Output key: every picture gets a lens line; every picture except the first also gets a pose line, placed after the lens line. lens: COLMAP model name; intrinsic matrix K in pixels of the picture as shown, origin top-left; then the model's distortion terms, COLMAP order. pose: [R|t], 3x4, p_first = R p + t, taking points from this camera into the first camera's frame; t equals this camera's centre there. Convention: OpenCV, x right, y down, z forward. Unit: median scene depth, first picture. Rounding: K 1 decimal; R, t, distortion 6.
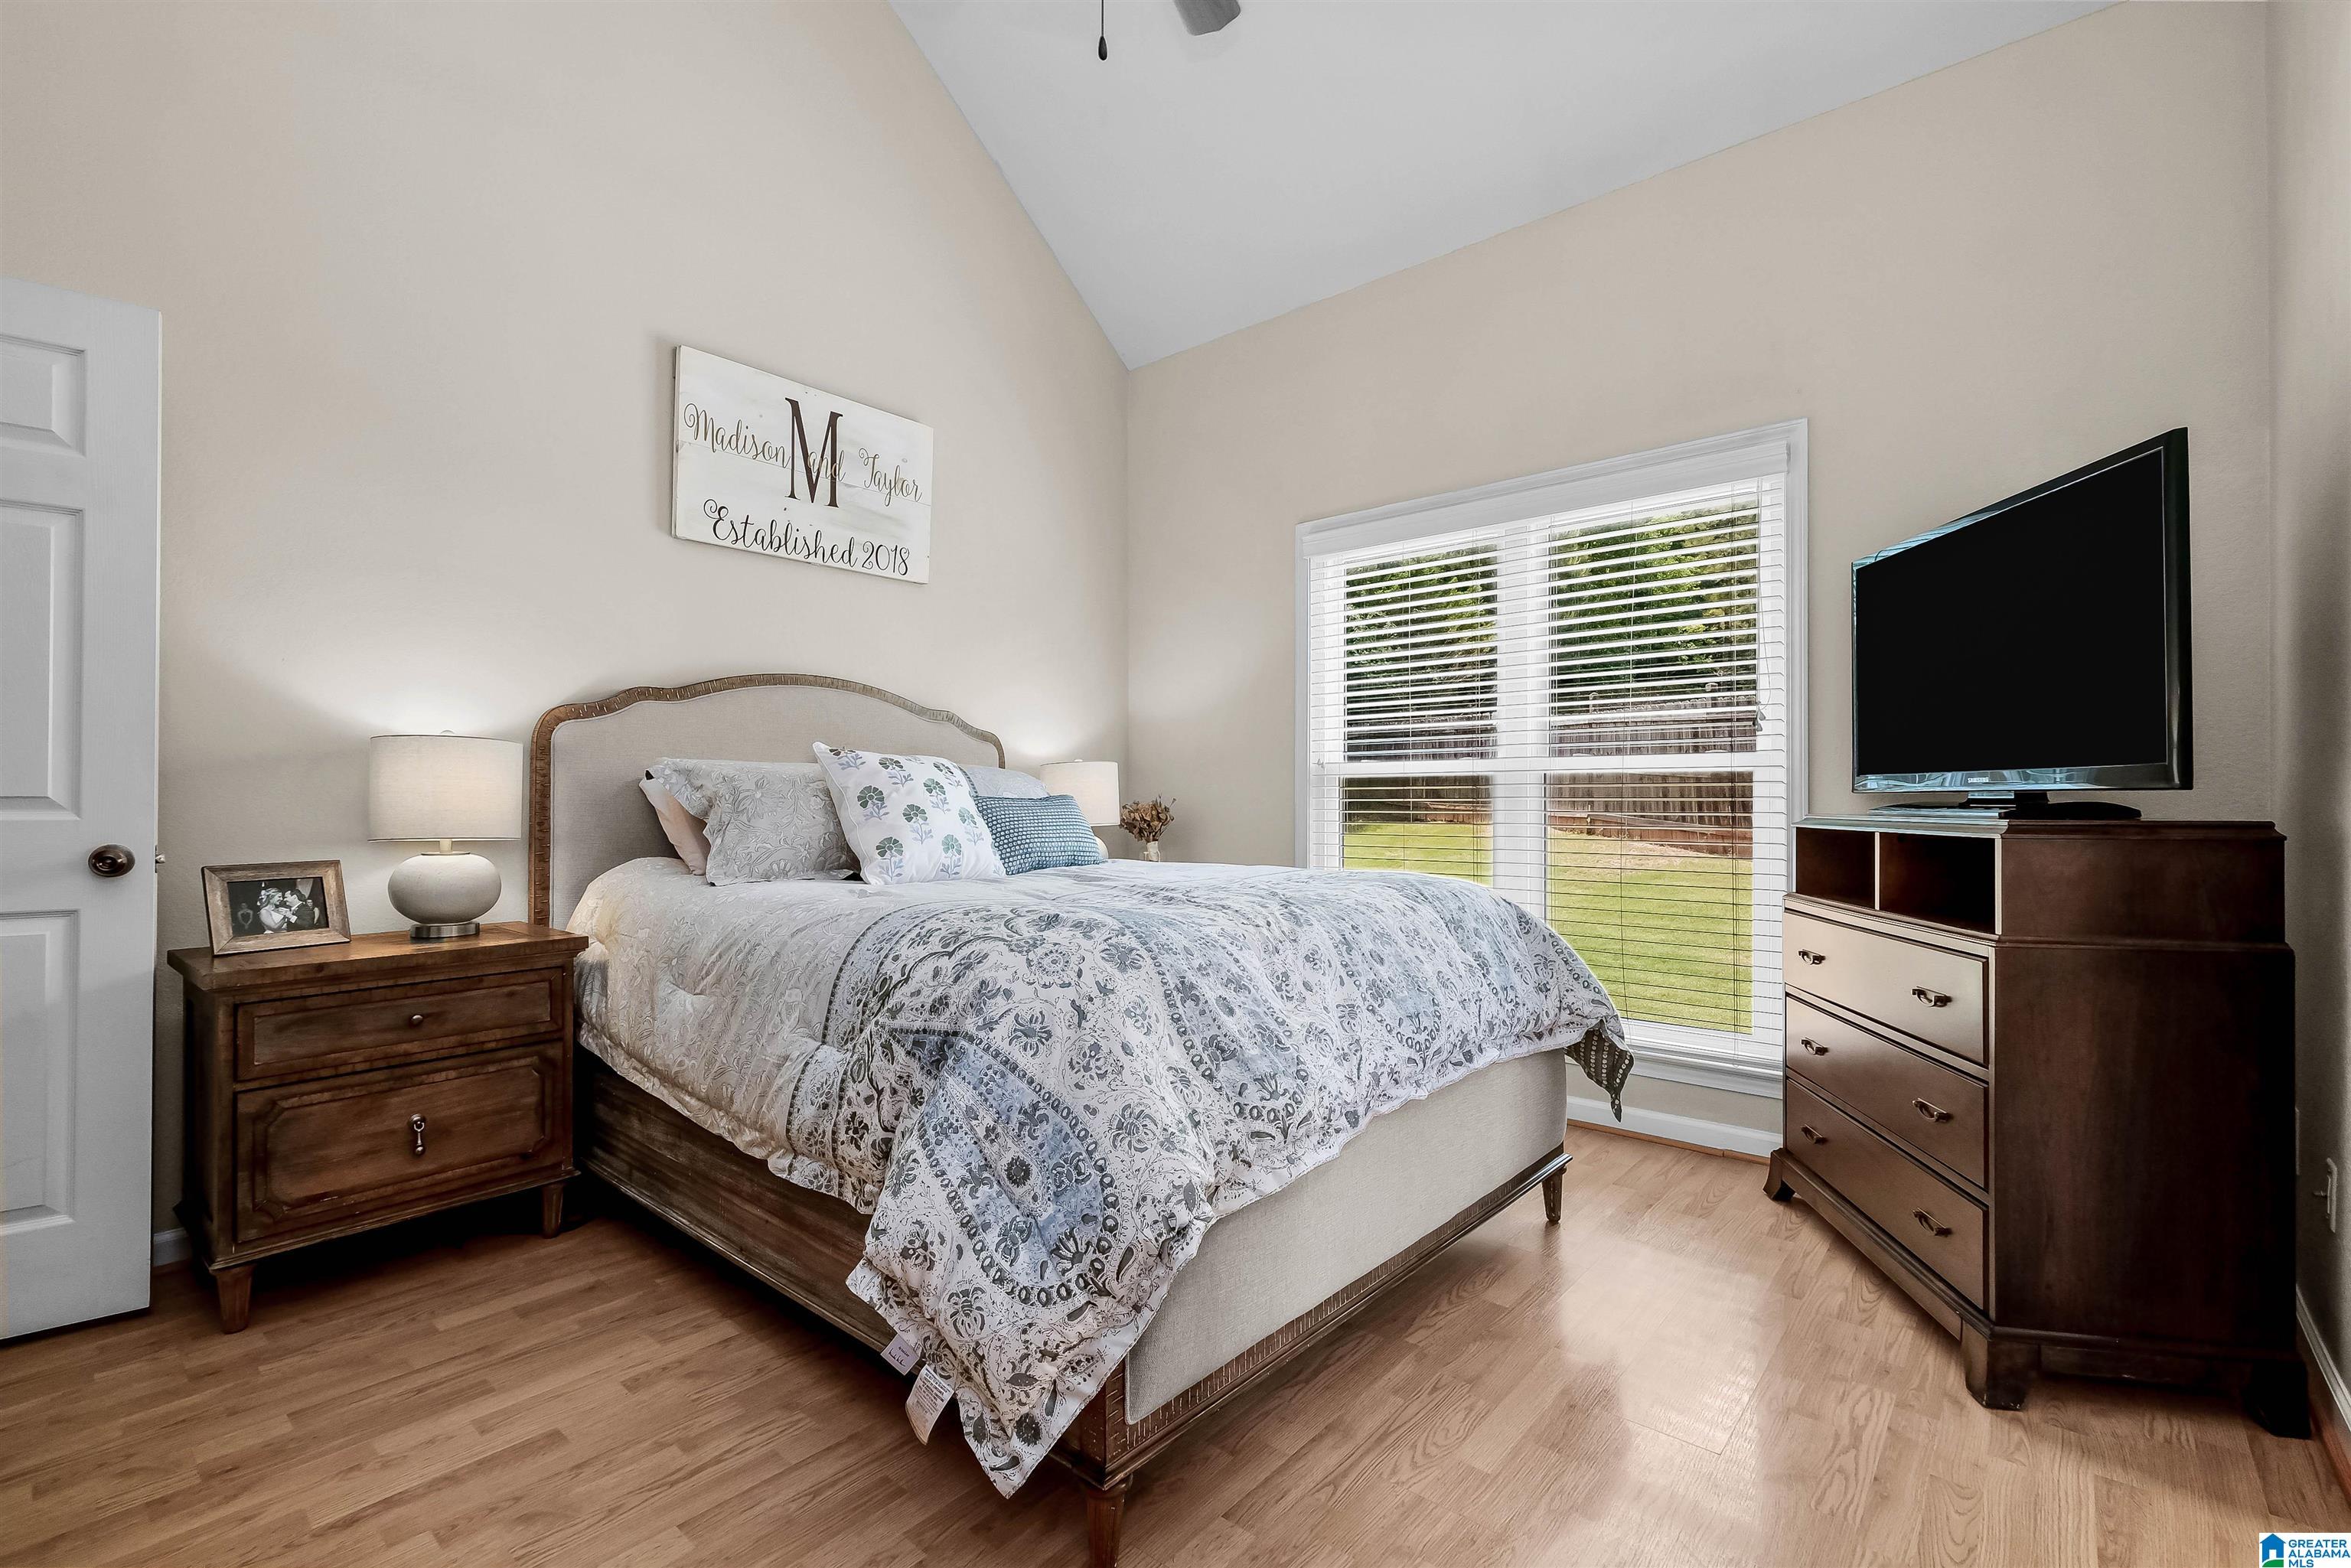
lens RADIAL K [[1024.6, 0, 1168.0], [0, 1024.6, 796.8], [0, 0, 1]] dist [-0.003744, -0.000656]
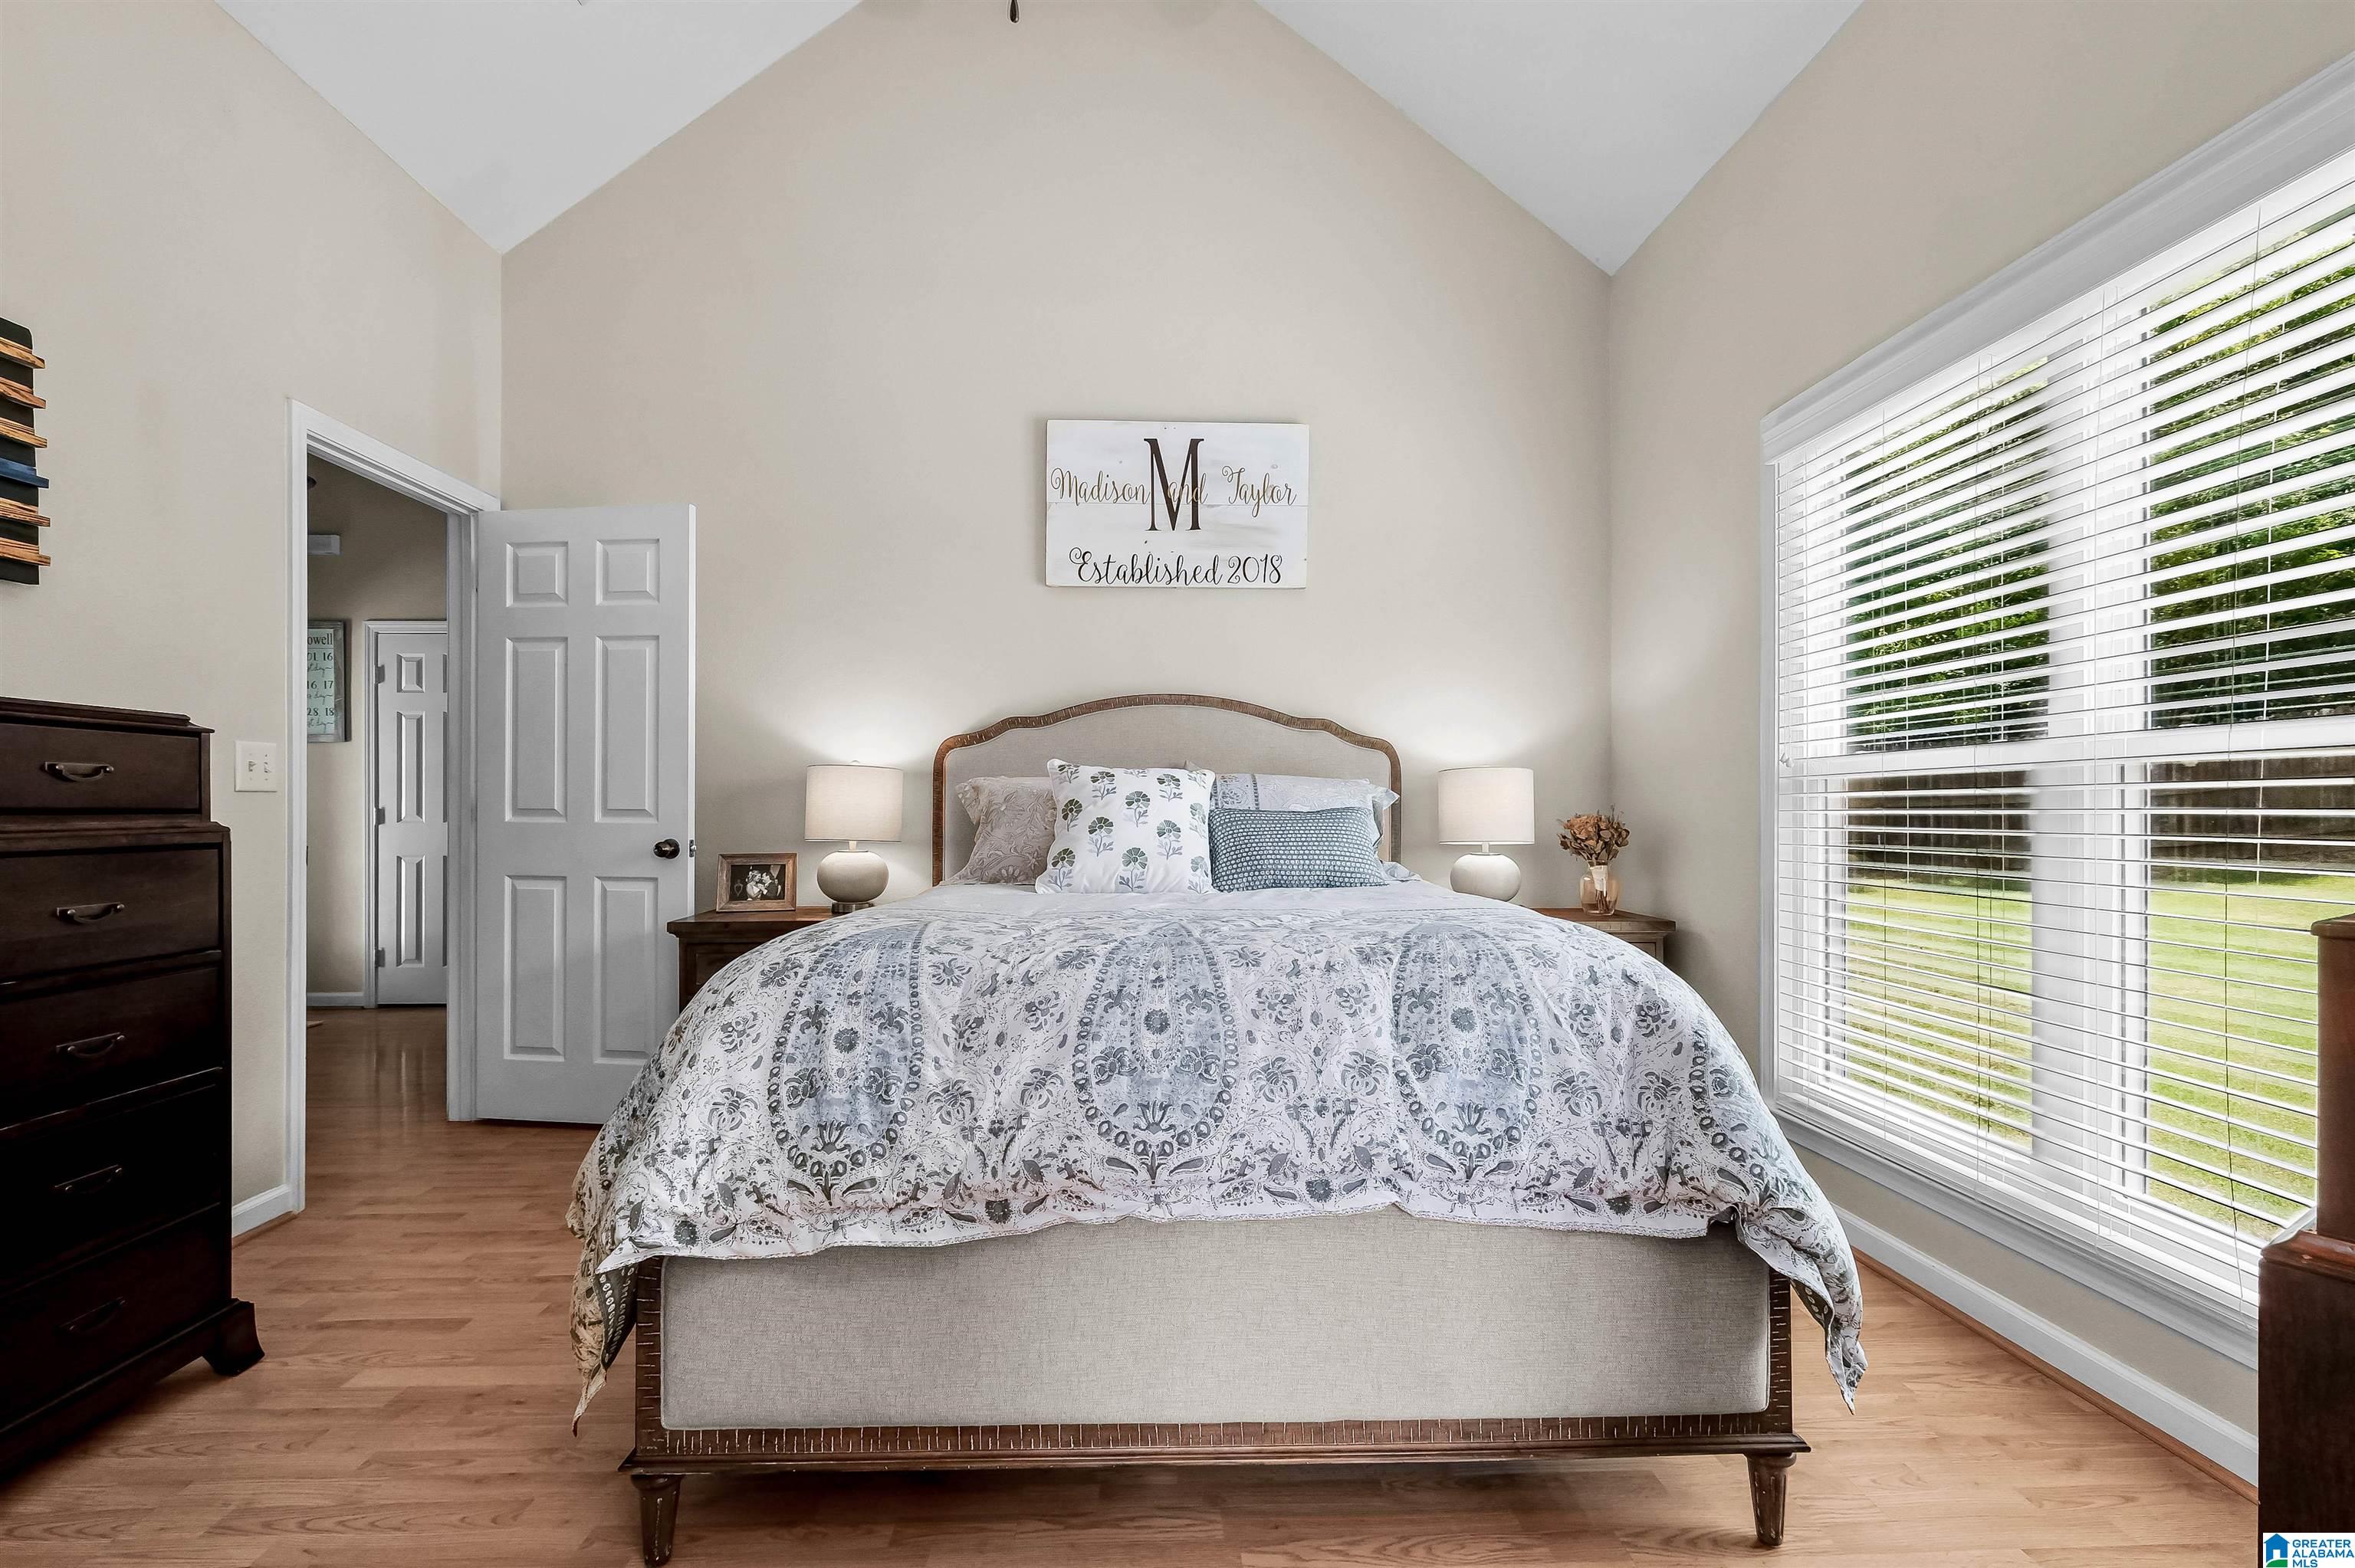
lens RADIAL K [[1032.4, 0, 1177.9], [0, 1032.4, 807.8], [0, 0, 1]] dist [-0.002314, -0.000090]
pose [[0.689039, -0.000837, -0.724724, 0.474652], [0.001576, 0.999999, 0.000344, -0.001440], [0.724723, -0.001379, 0.689039, 0.297843]]
